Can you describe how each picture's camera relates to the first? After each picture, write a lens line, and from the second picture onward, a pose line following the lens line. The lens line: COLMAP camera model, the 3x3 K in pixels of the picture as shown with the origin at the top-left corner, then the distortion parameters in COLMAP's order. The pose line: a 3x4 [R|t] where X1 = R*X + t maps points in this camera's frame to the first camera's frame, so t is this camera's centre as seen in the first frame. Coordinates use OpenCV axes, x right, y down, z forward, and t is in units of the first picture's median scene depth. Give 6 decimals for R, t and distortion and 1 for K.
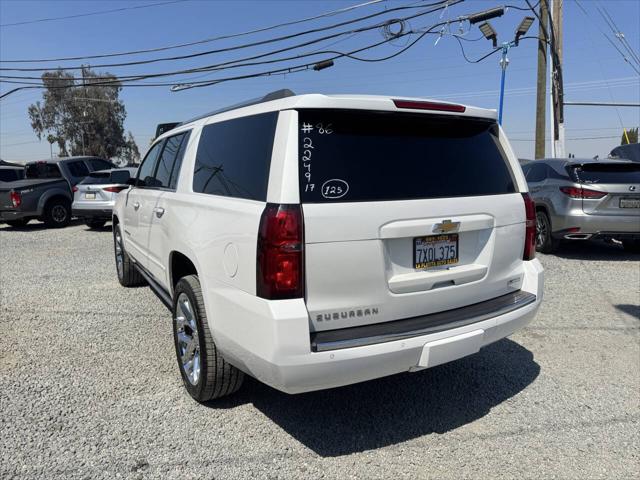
lens RADIAL K [[454.3, 0, 319.9], [0, 454.3, 246.4], [0, 0, 1]] dist [0.032118, -0.060520]
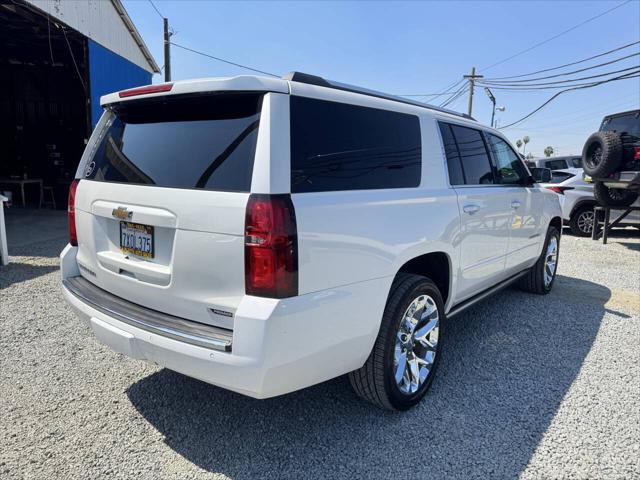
lens RADIAL K [[450.7, 0, 320.0], [0, 450.7, 240.0], [0, 0, 1]] dist [0.000901, 0.000178]
pose [[0.367685, 0.168020, -0.914646, 1.255677], [-0.175125, 0.978456, 0.109343, -0.159492], [0.913312, 0.119974, 0.389188, 0.963822]]
